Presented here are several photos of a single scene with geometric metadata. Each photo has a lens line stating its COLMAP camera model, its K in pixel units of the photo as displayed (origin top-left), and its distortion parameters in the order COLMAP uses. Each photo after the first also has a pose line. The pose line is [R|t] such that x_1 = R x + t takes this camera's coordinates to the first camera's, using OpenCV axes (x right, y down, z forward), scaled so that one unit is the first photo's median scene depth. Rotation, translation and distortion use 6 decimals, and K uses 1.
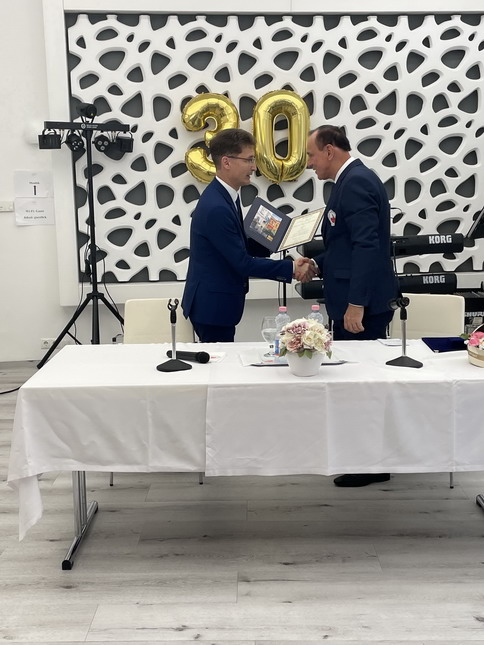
lens RADIAL K [[811.2, 0, 237.9], [0, 811.2, 312.0], [0, 0, 1]] dist [0.077277, 0.000000]
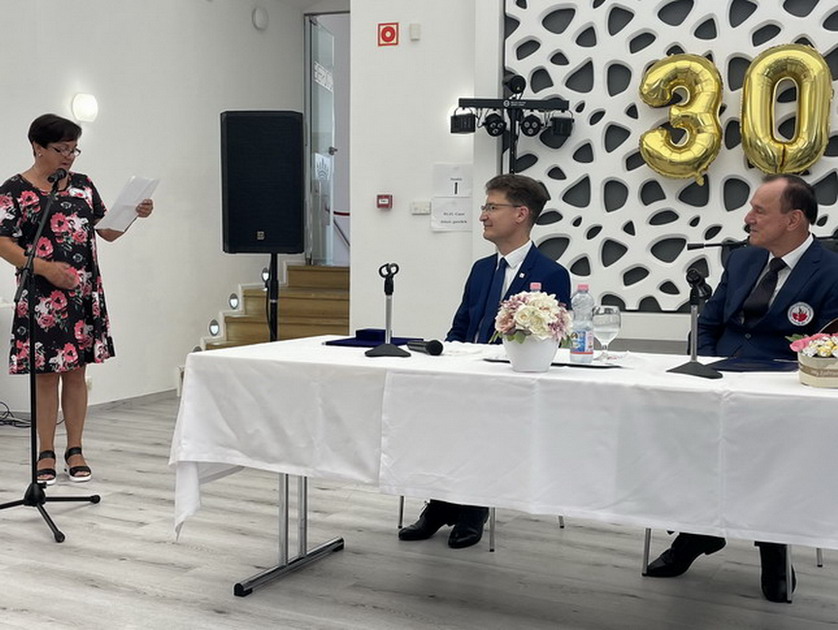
lens RADIAL K [[1054.0, 0, 418.0], [0, 1054.0, 325.4], [0, 0, 1]] dist [0.077277, 0.000000]
pose [[0.893043, 0.059071, -0.446078, 0.192936], [-0.092869, 0.994198, -0.054266, 0.046262], [0.440284, 0.089889, 0.893347, 0.066696]]
